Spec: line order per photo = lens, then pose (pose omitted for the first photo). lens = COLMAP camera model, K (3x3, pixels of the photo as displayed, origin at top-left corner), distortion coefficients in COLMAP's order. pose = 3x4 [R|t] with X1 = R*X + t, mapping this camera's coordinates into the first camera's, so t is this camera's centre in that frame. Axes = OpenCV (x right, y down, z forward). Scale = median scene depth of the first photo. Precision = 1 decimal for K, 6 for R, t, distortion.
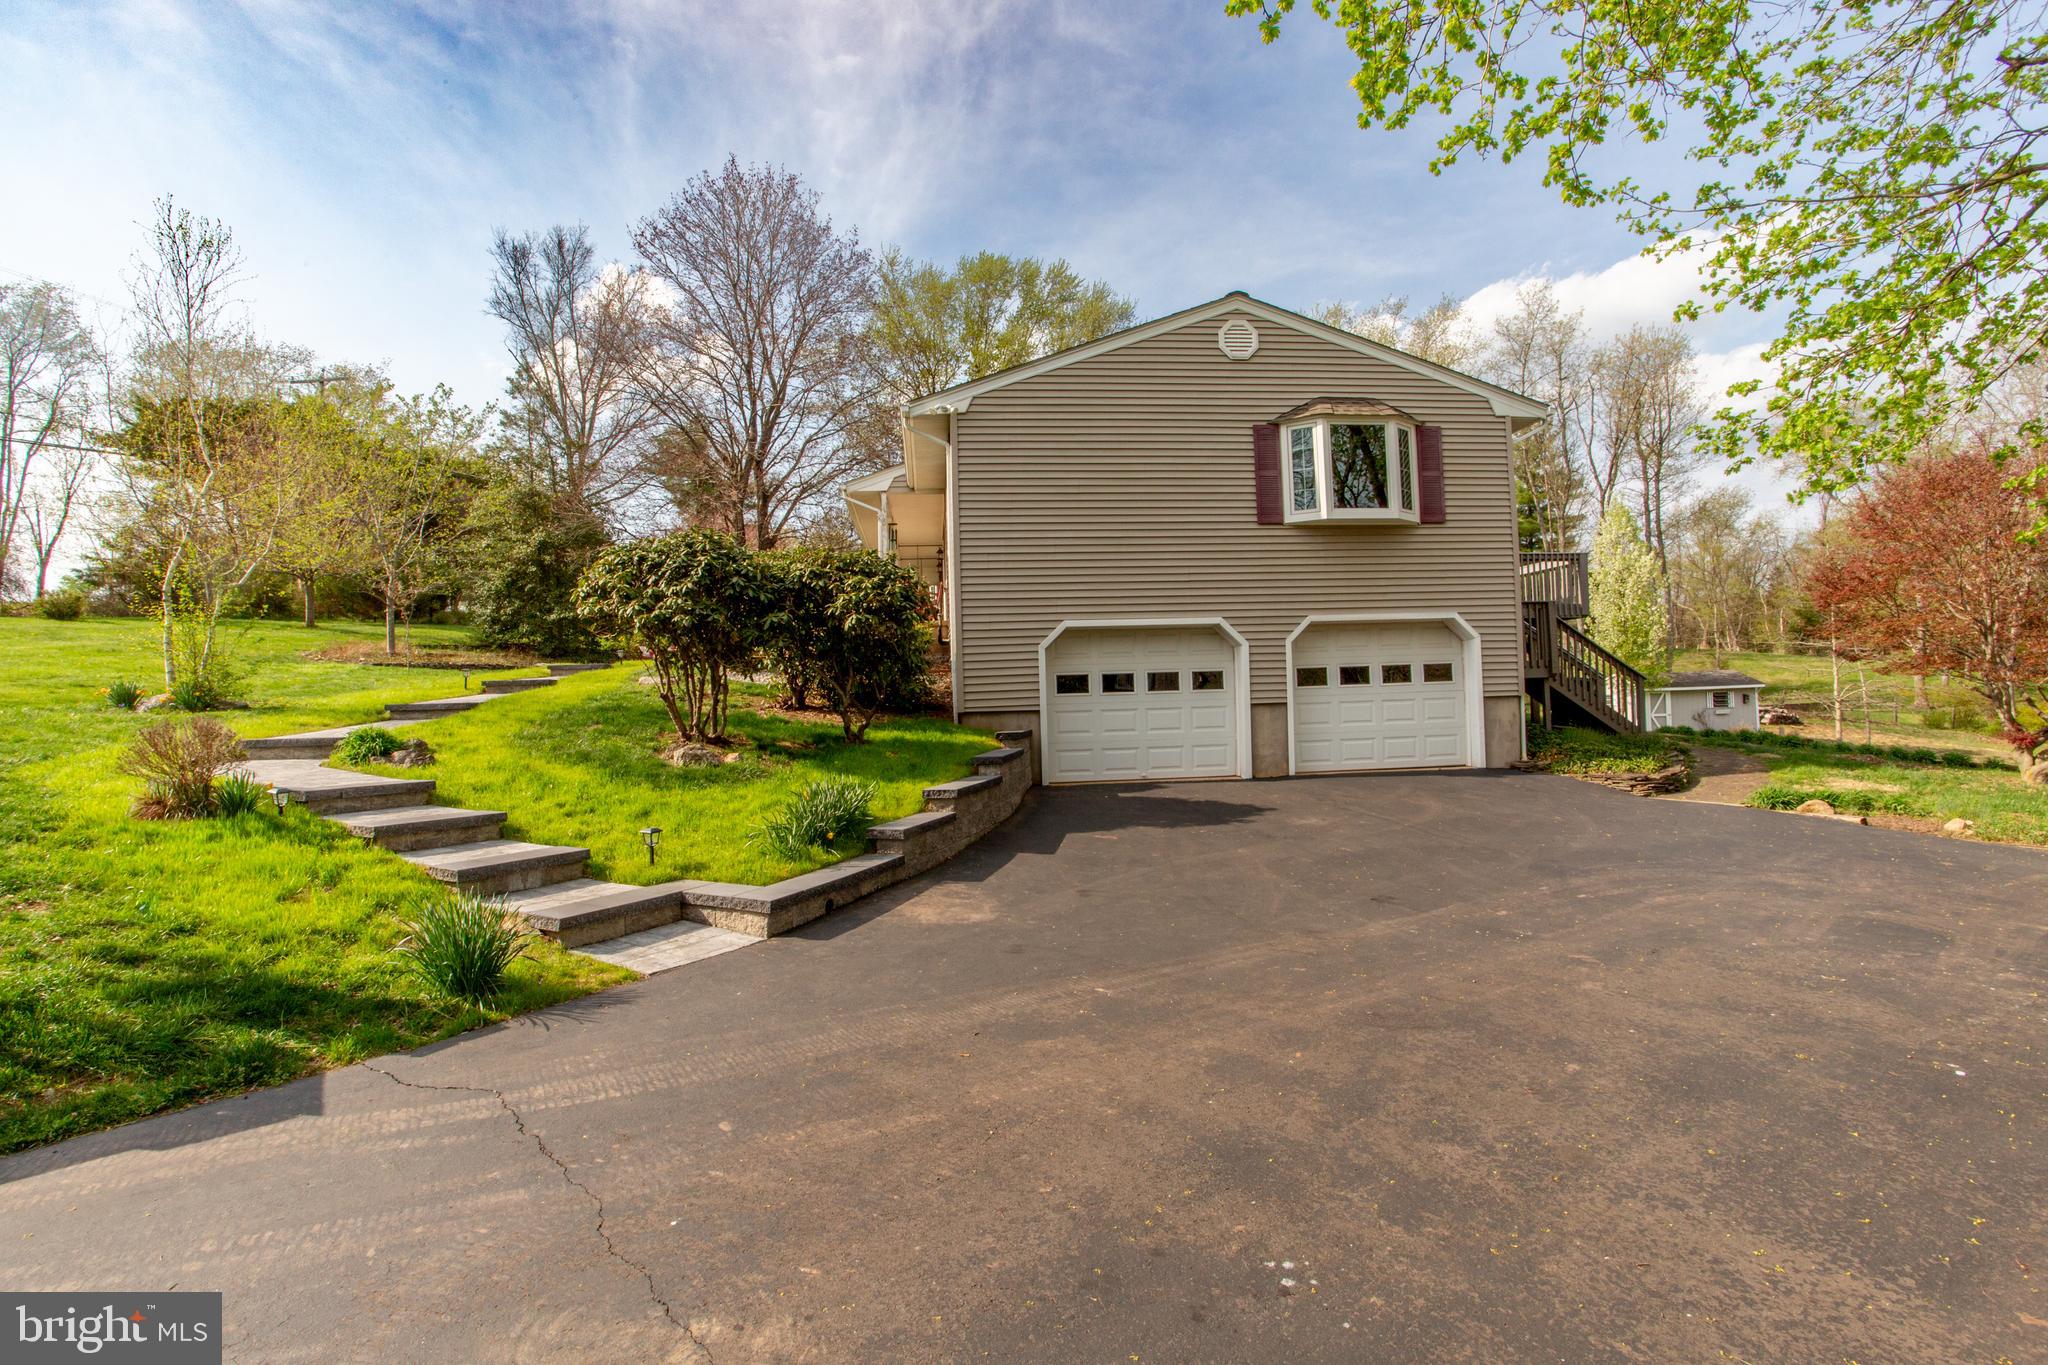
lens RADIAL K [[963.4, 0, 1023.5], [0, 963.4, 684.8], [0, 0, 1]] dist [0.002672, 0.000151]
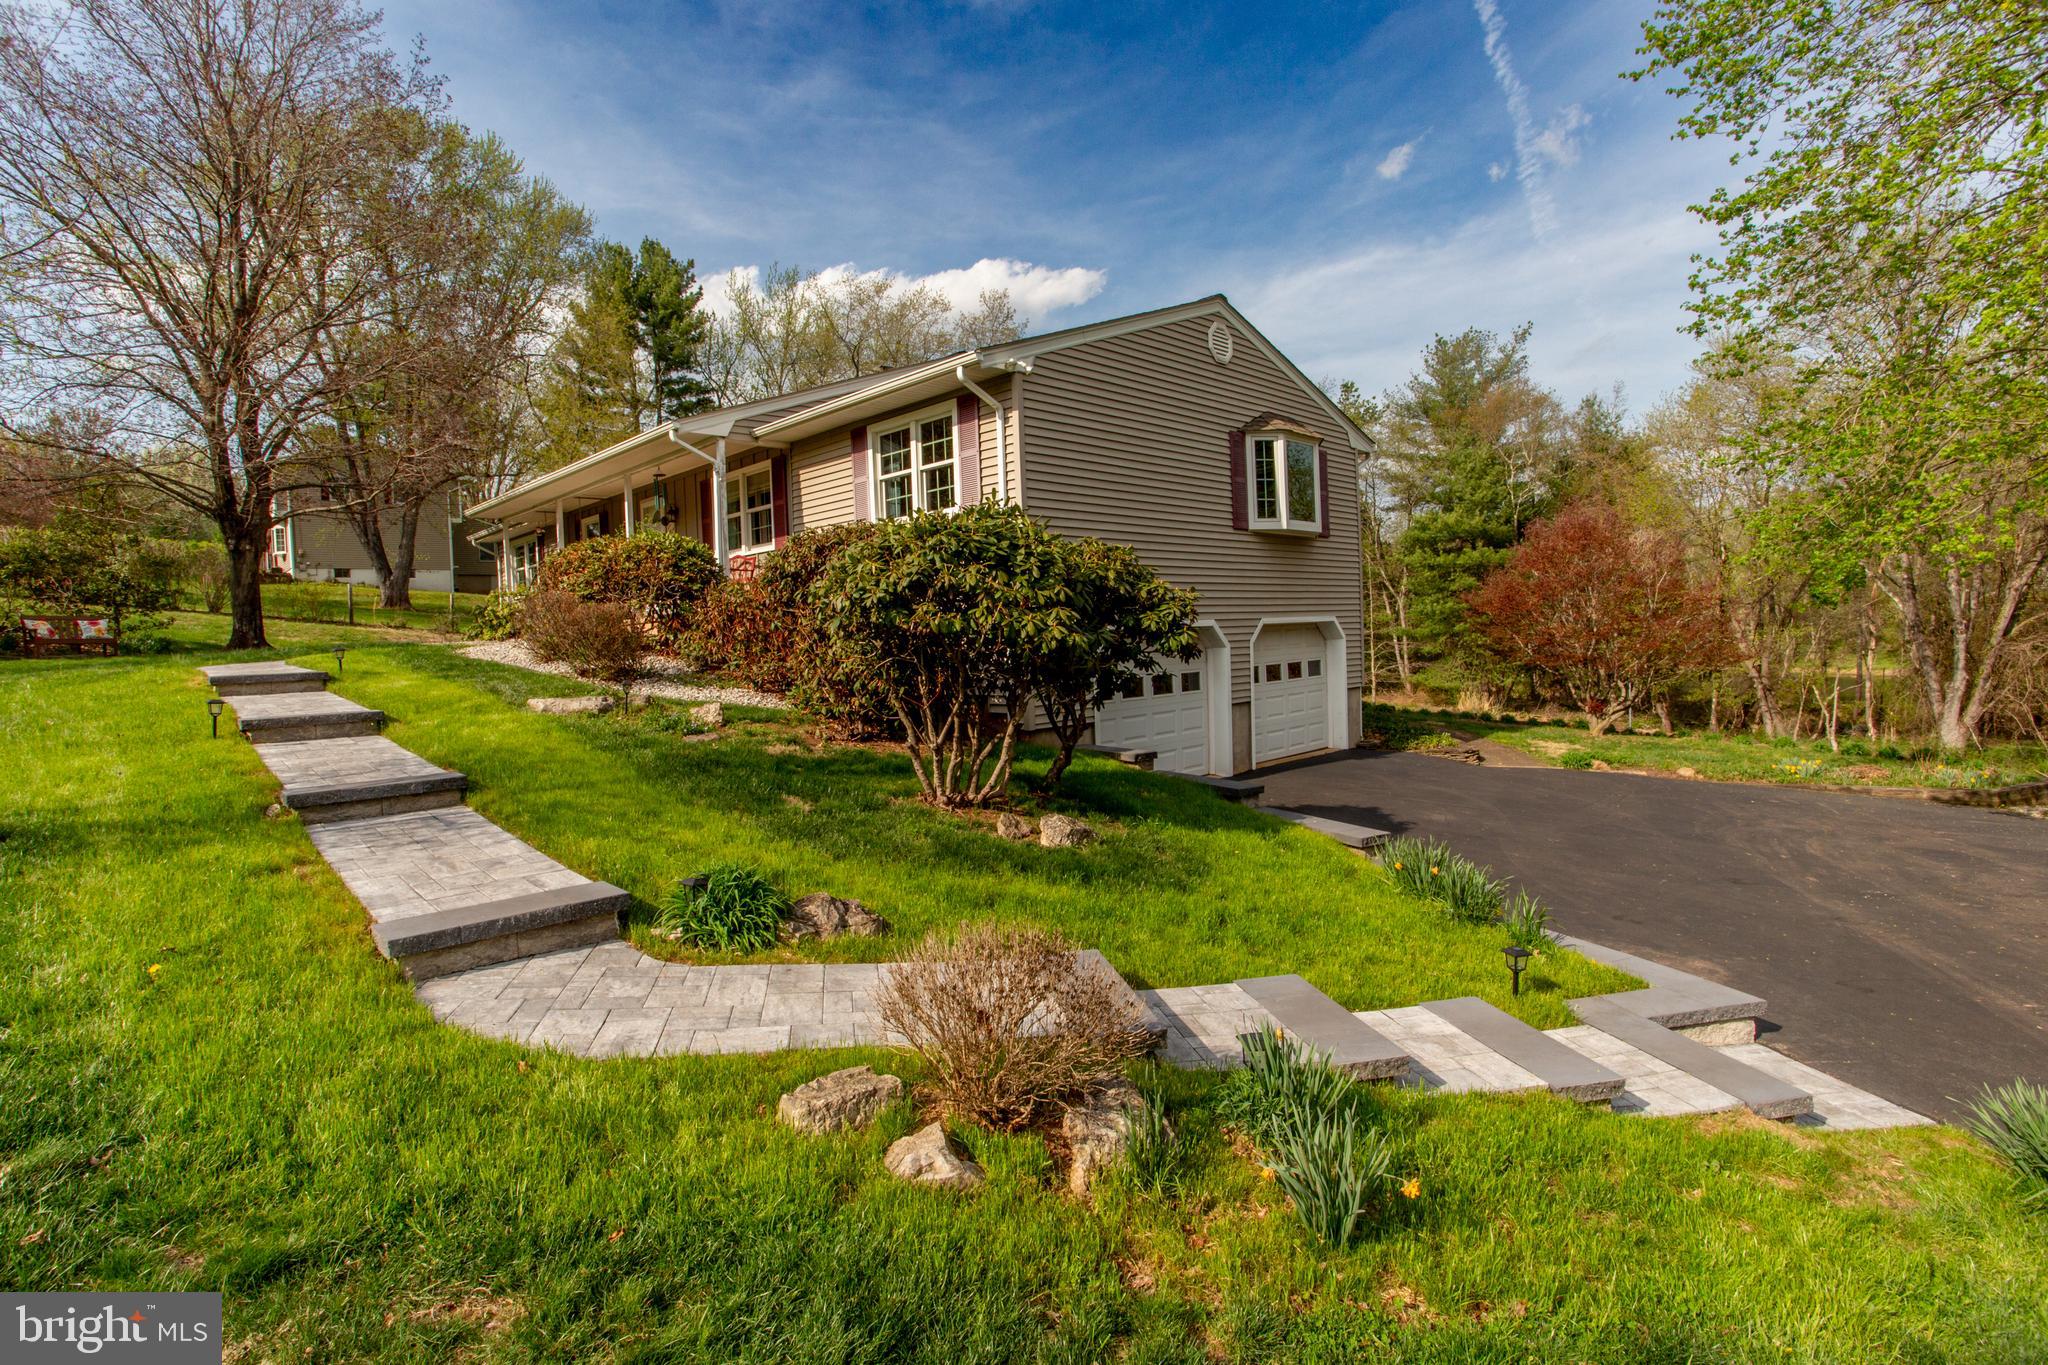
lens RADIAL K [[963.4, 0, 1024.1], [0, 963.4, 676.7], [0, 0, 1]] dist [0.002672, 0.000151]
pose [[0.785046, -0.027310, 0.618835, -0.571067], [0.007201, 0.999362, 0.034968, -0.046763], [-0.619396, -0.022995, 0.784742, 0.328891]]
